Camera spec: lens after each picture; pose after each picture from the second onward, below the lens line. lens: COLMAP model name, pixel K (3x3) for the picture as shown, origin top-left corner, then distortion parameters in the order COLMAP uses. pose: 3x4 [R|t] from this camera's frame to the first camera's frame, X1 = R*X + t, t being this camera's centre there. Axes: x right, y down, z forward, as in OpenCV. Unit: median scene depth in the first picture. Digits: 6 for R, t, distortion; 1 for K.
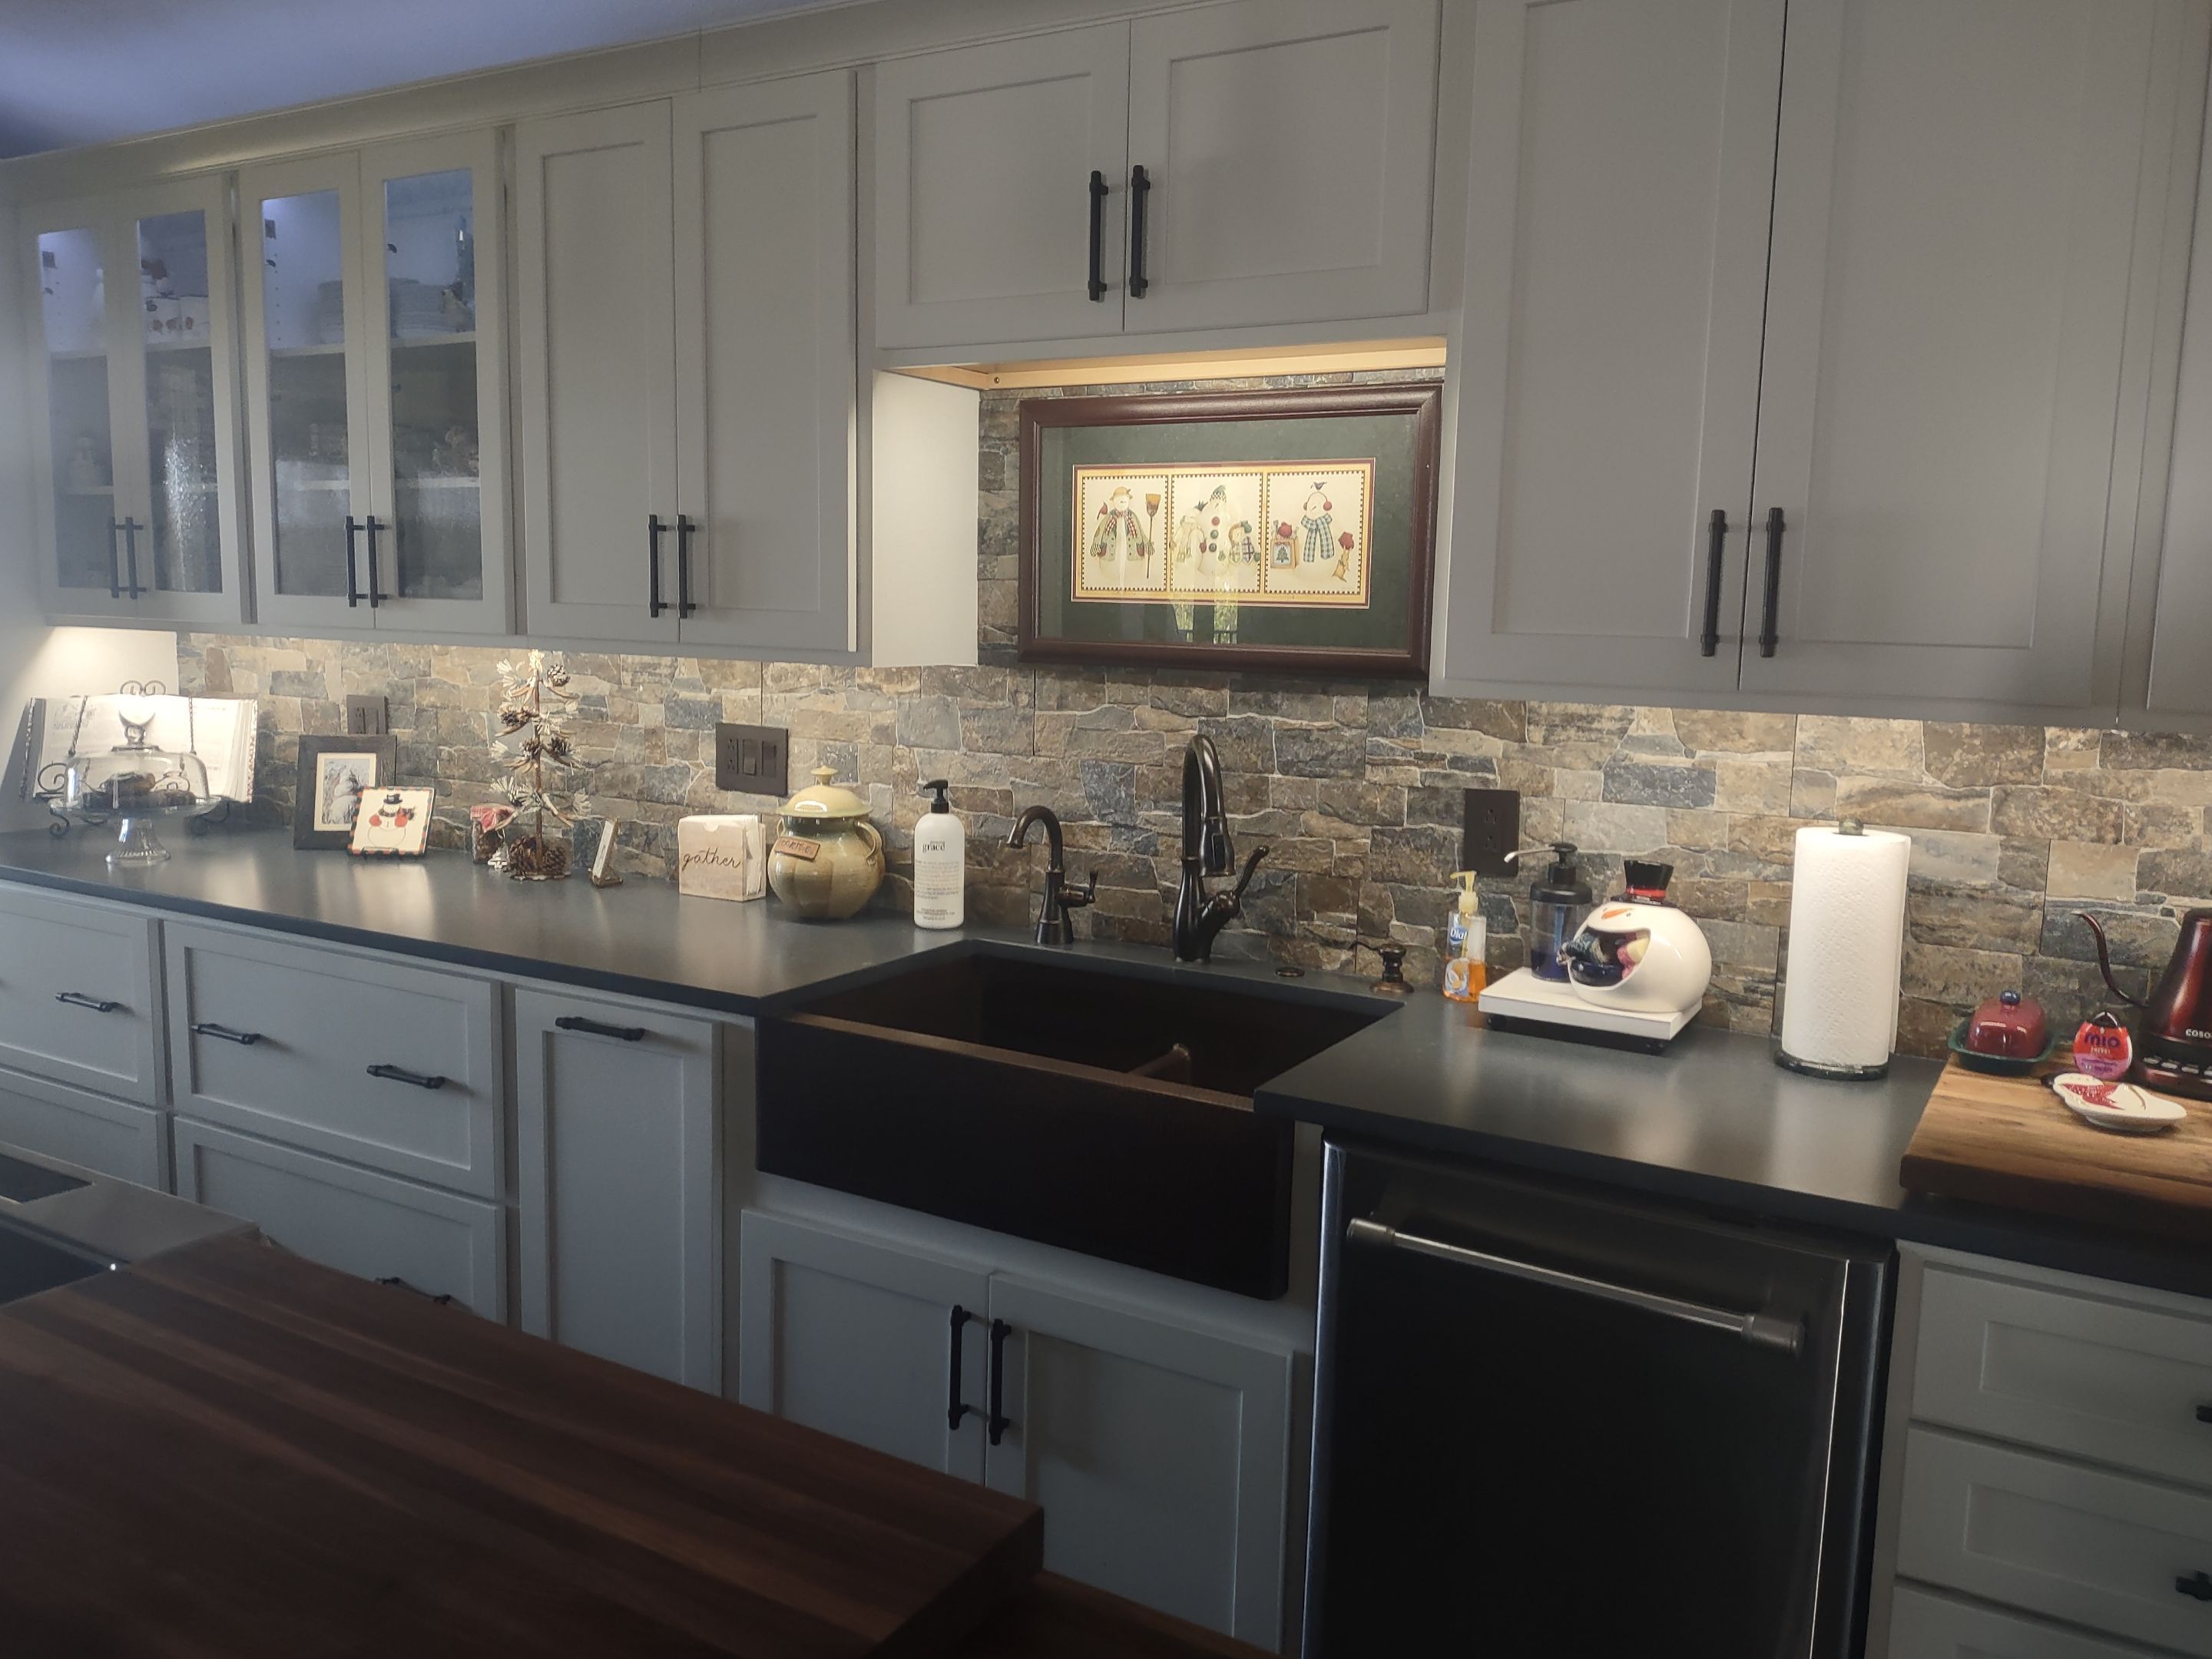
lens RADIAL K [[1683.7, 0, 1109.1], [0, 1683.7, 814.1], [0, 0, 1]] dist [0.115752, -0.172315]
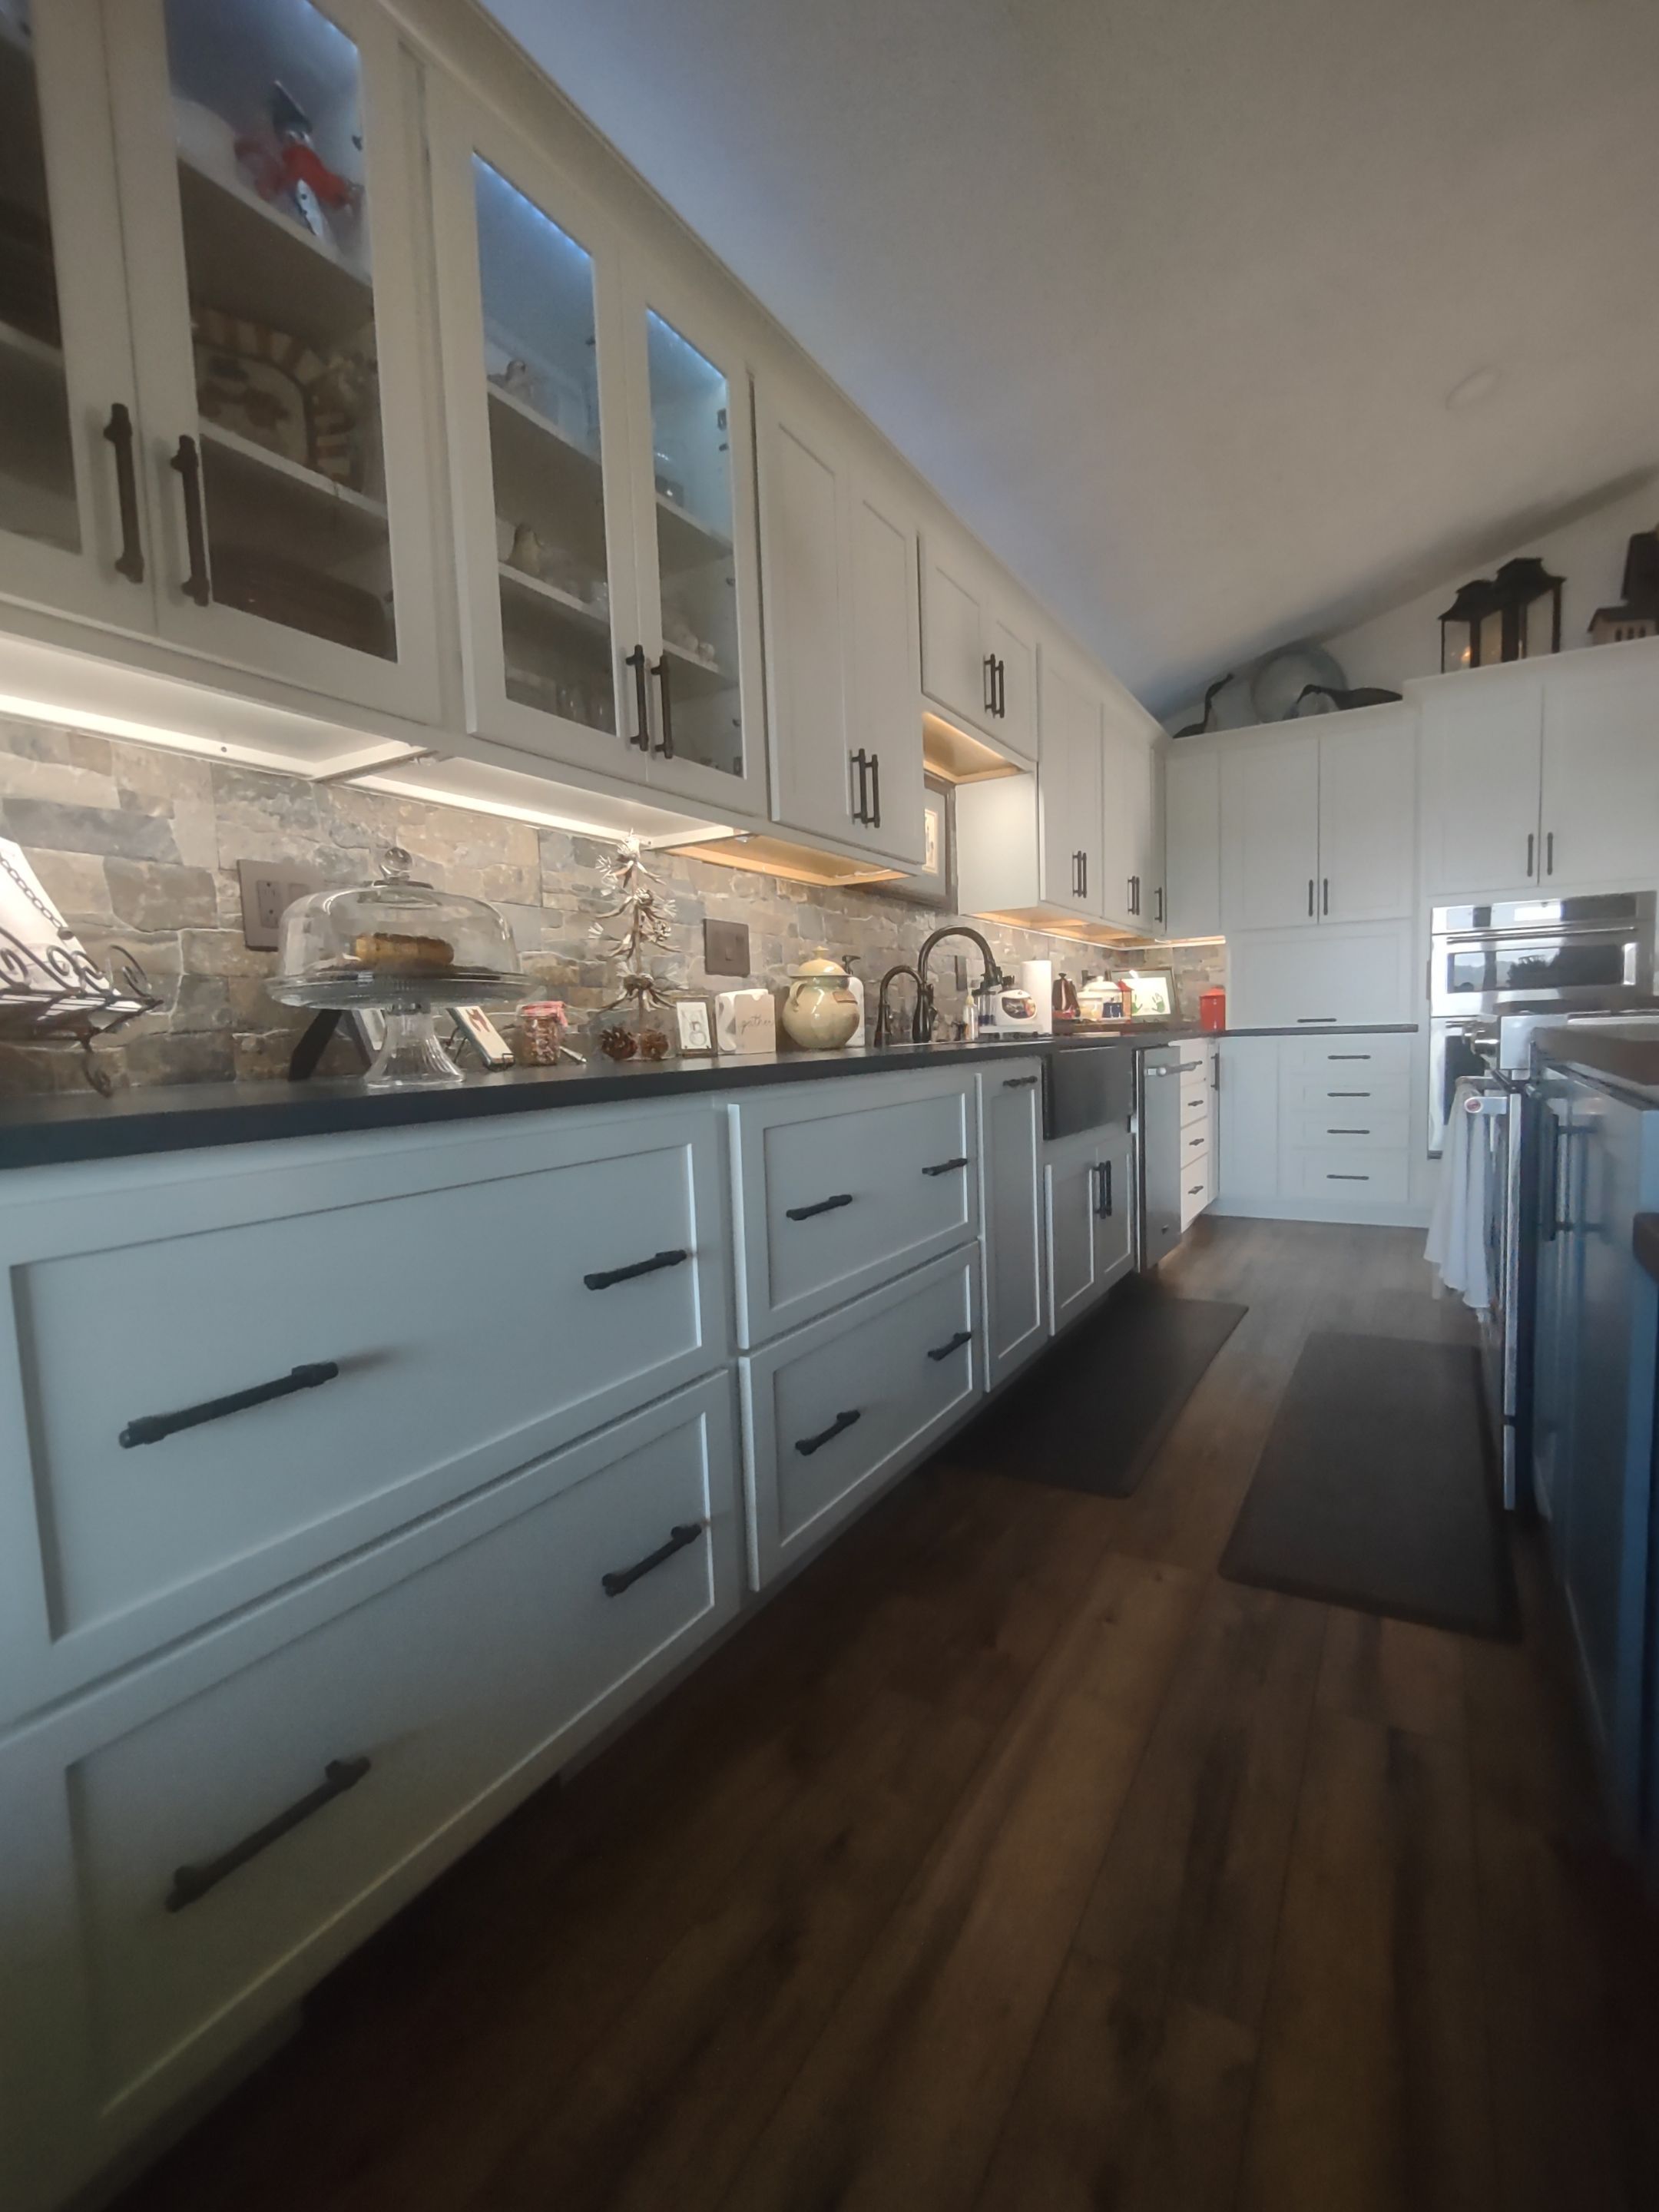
lens RADIAL K [[1006.2, 0, 844.4], [0, 1006.2, 1125.9], [0, 0, 1]] dist [-0.001834, -0.002090]
pose [[-0.007802, -0.113668, 0.993488, -1.114614], [0.162710, 0.980134, 0.113418, 0.030841], [-0.986643, 0.162535, 0.010848, 1.049159]]
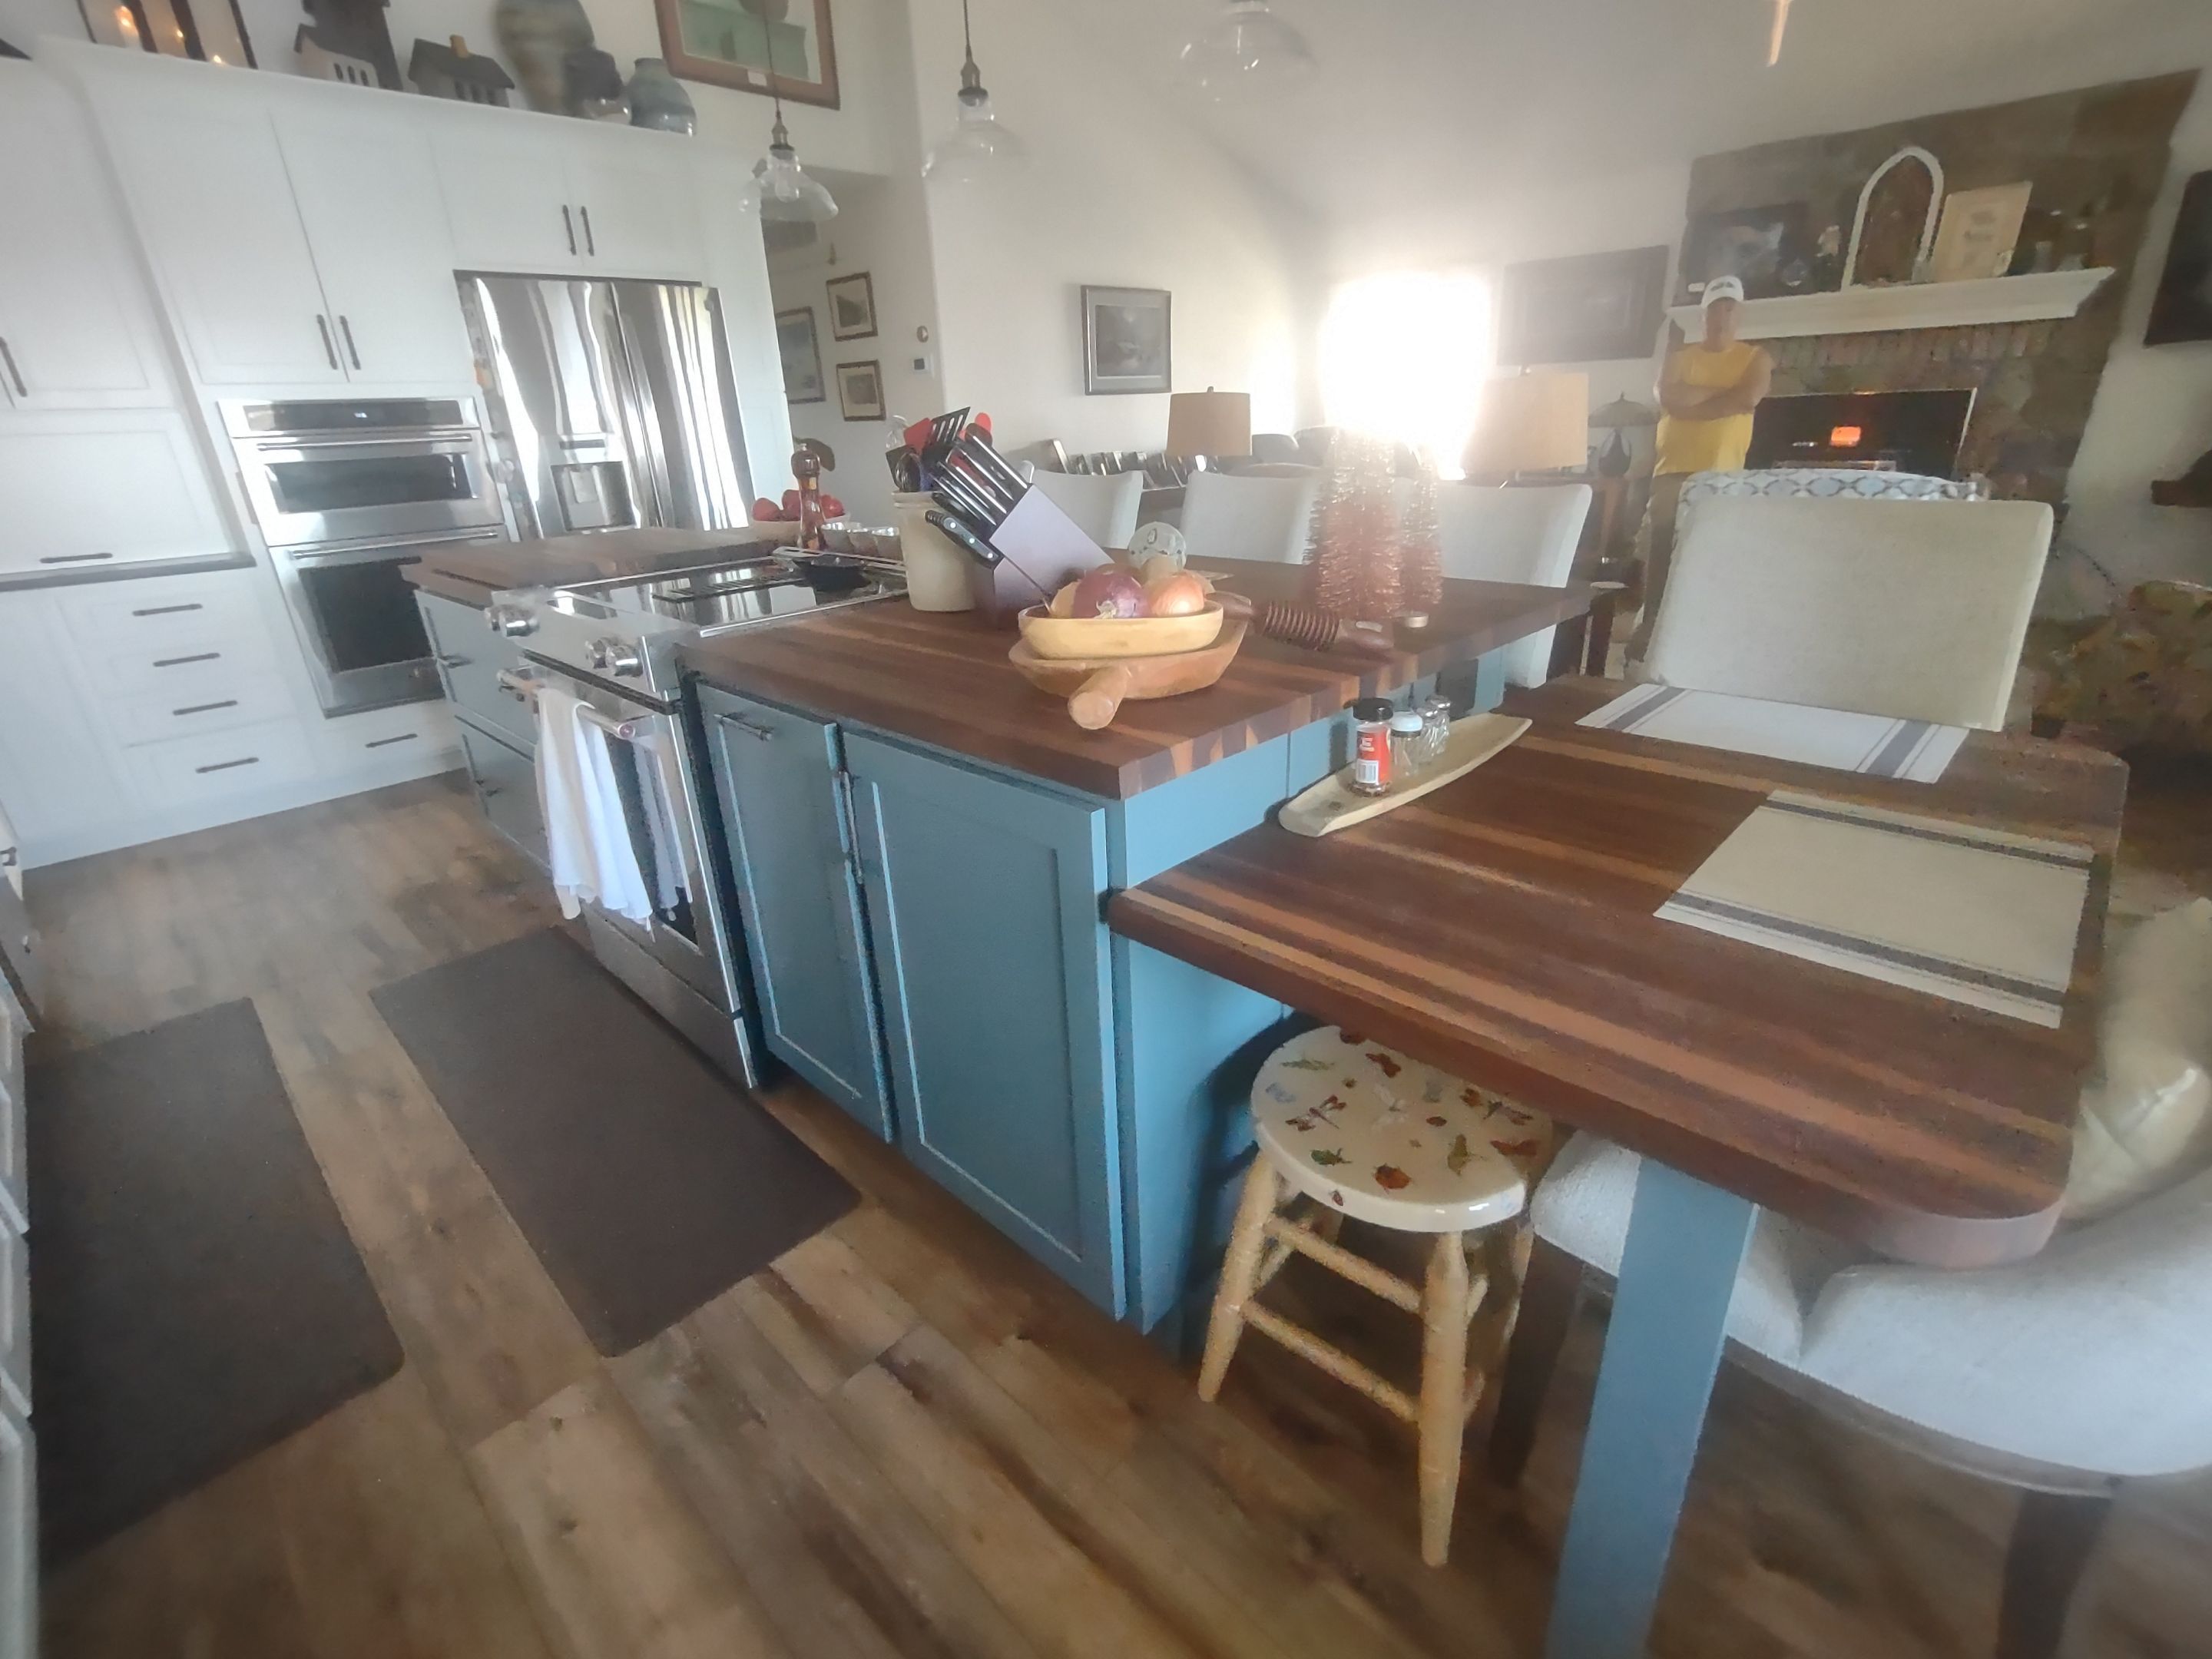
lens RADIAL K [[1023.4, 0, 1118.2], [0, 1023.4, 818.6], [0, 0, 1]] dist [-0.010539, 0.006284]
pose [[-0.971320, -0.072965, 0.226304, -0.892045], [0.048607, 0.870723, 0.489366, -0.079989], [-0.232755, 0.486331, -0.842204, 1.121515]]
